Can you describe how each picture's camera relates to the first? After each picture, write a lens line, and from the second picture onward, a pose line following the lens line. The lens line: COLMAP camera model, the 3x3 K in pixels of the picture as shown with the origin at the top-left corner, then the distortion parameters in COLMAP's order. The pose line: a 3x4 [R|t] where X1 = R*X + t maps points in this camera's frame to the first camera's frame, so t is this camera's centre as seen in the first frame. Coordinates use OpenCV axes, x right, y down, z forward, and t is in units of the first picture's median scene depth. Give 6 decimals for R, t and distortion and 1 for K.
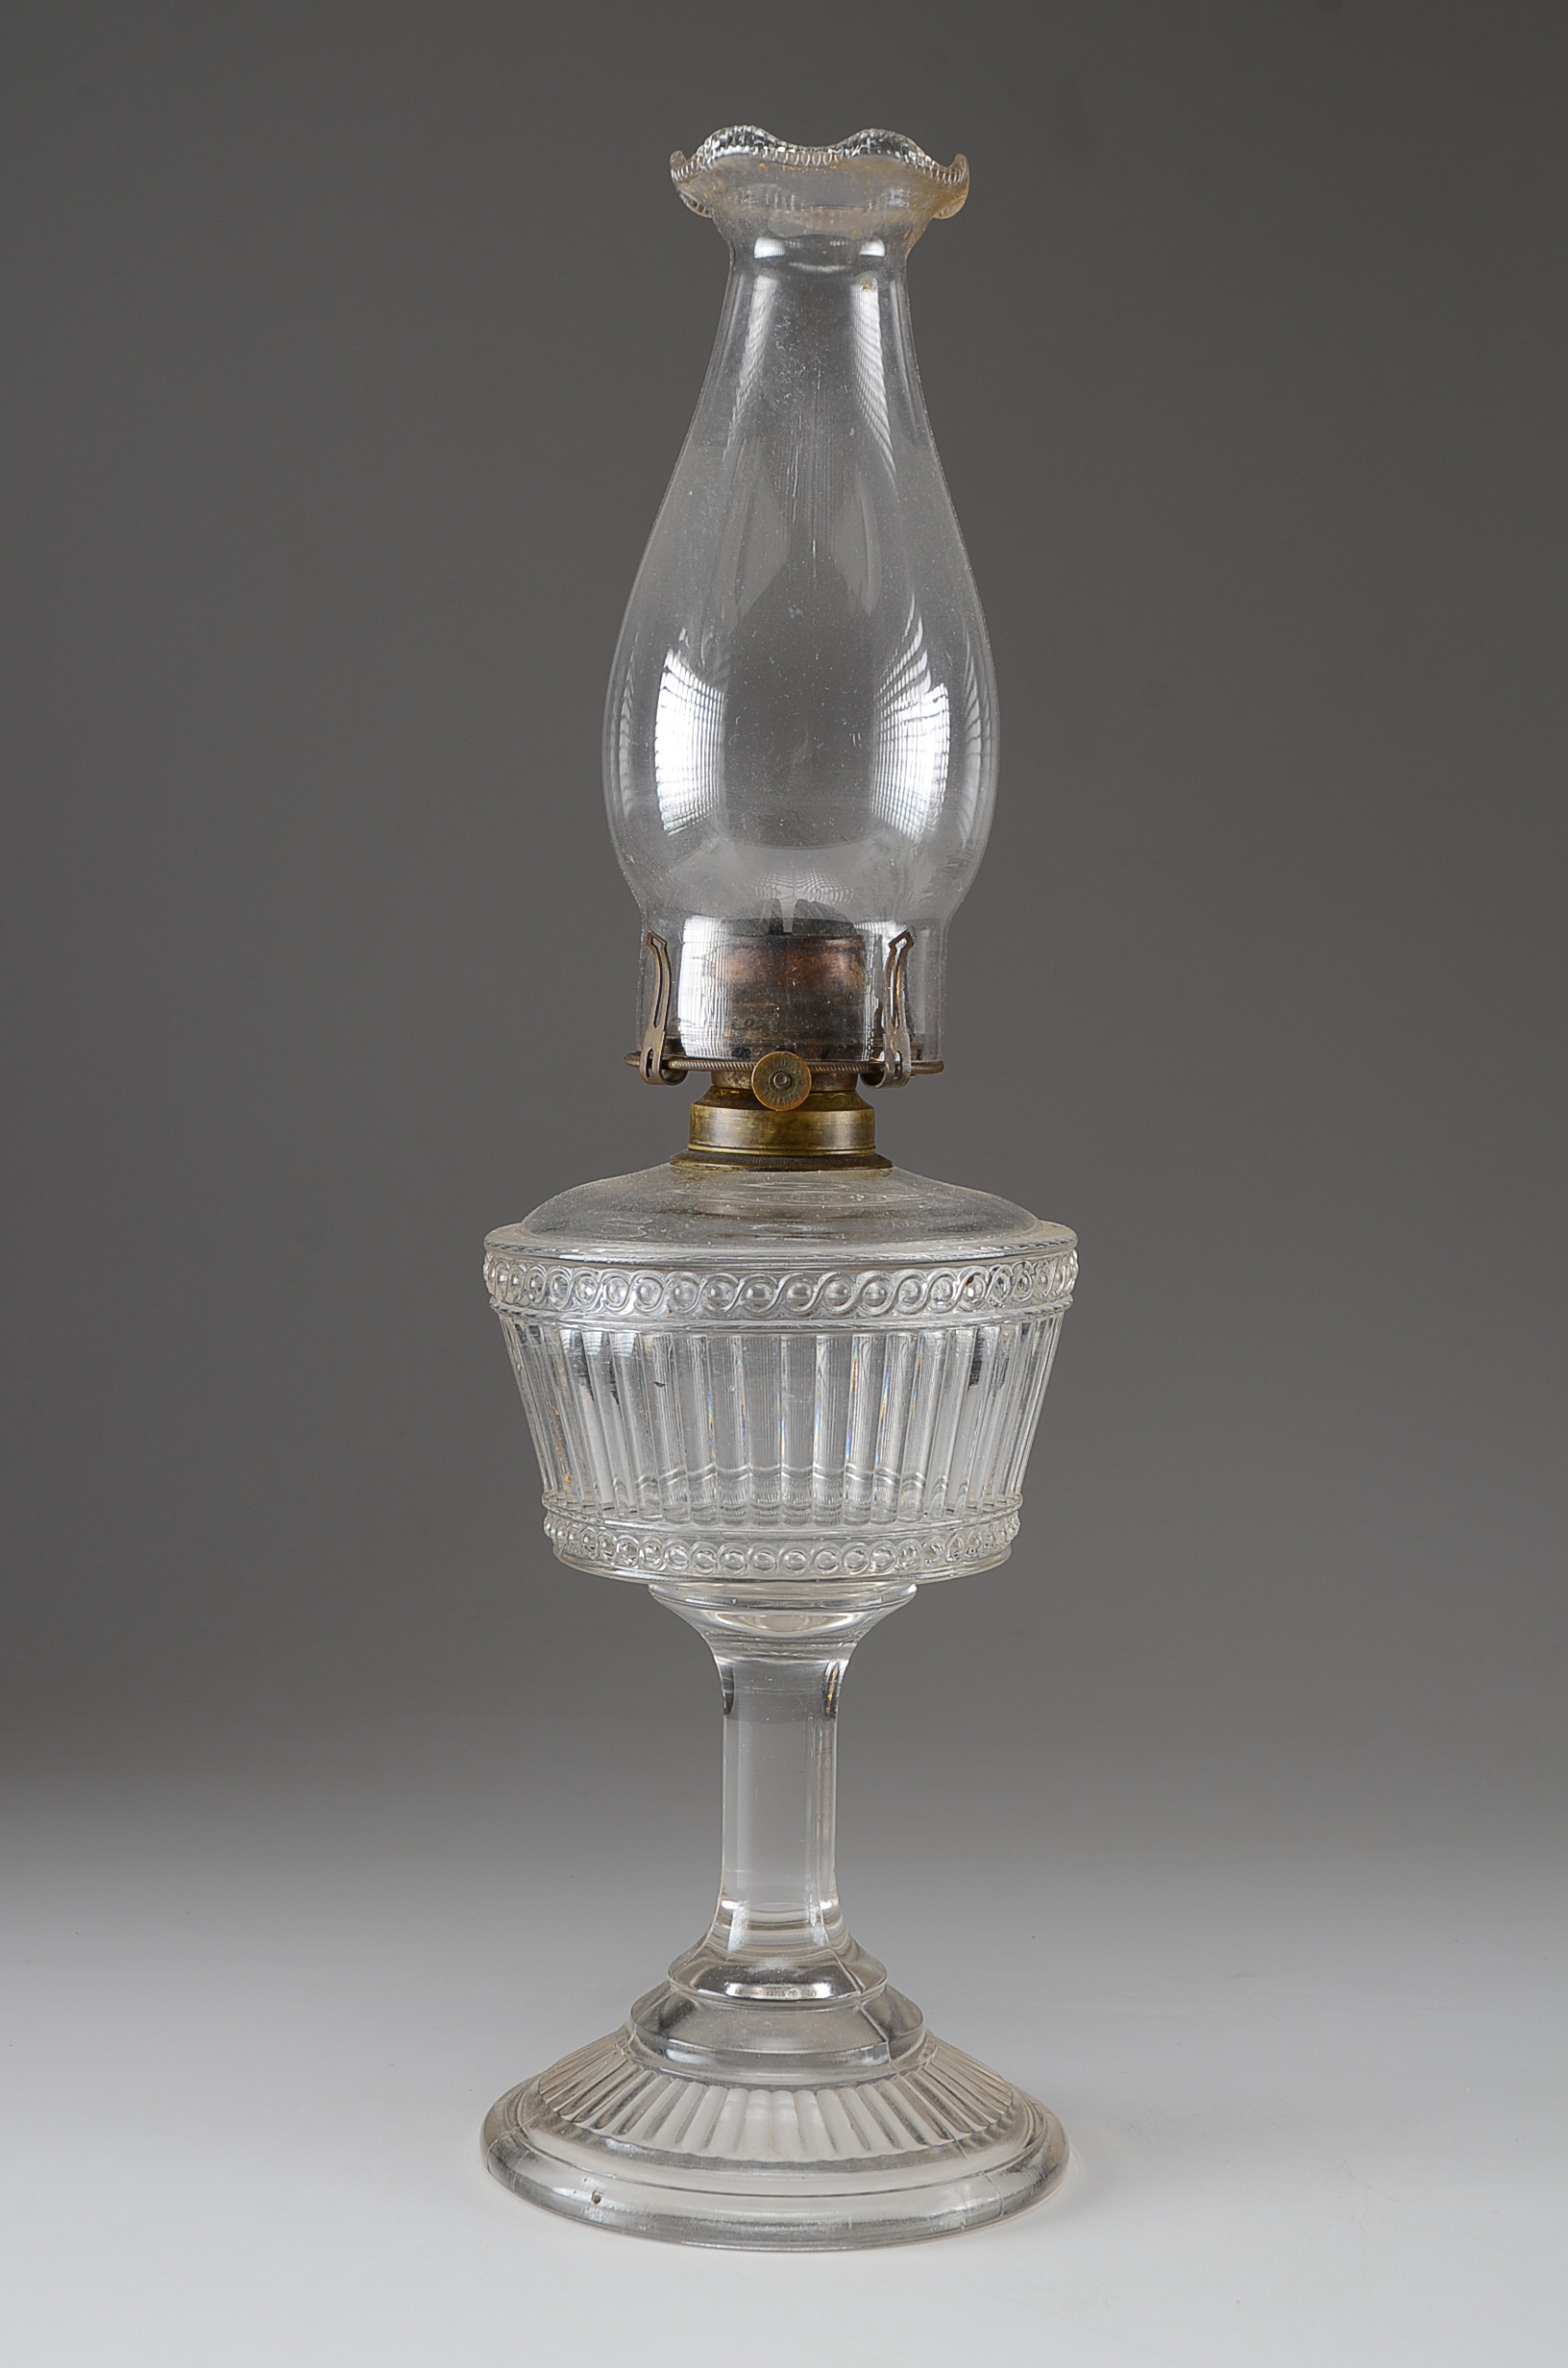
lens RADIAL K [[3967.1, 0, 784.0], [0, 3967.1, 1184.0], [0, 0, 1]] dist [0.006258, 0.069936]
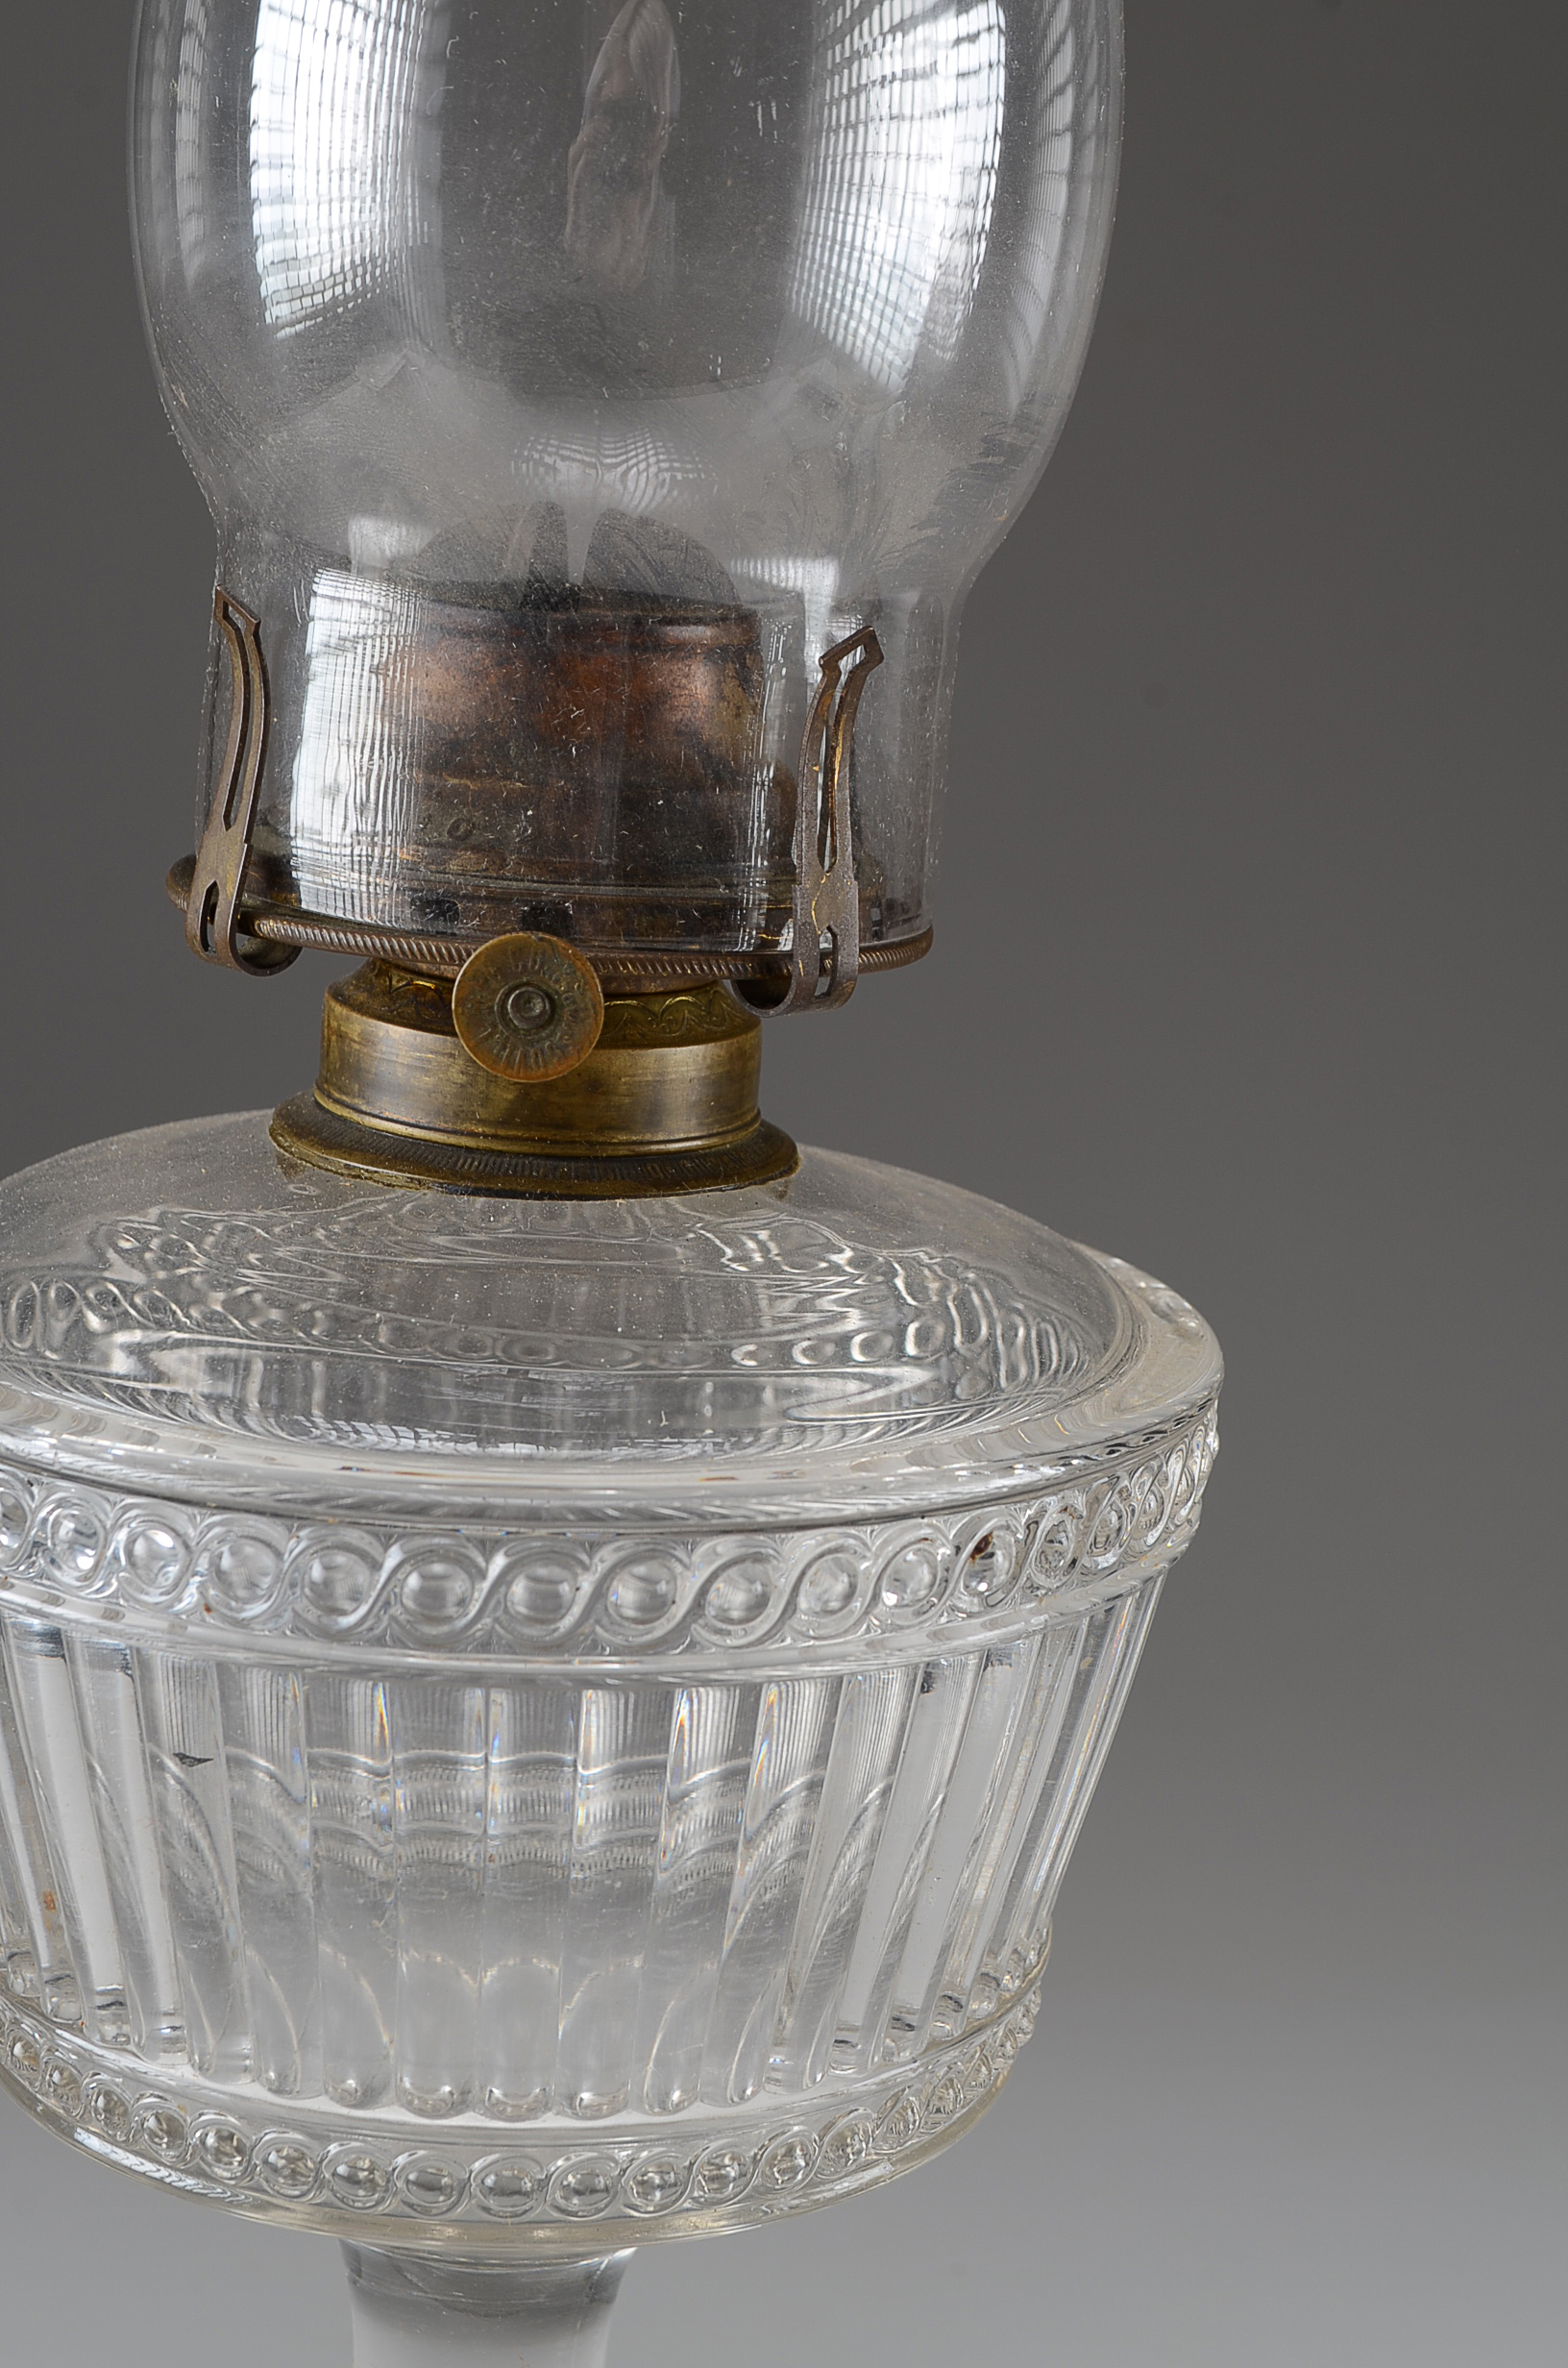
lens RADIAL K [[3967.1, 0, 784.0], [0, 3967.1, 1184.0], [0, 0, 1]] dist [0.006258, 0.069936]
pose [[0.998223, 0.047037, 0.036591, 0.010707], [-0.051753, 0.988662, 0.140961, -0.063081], [-0.029546, -0.142604, 0.989339, 0.593404]]
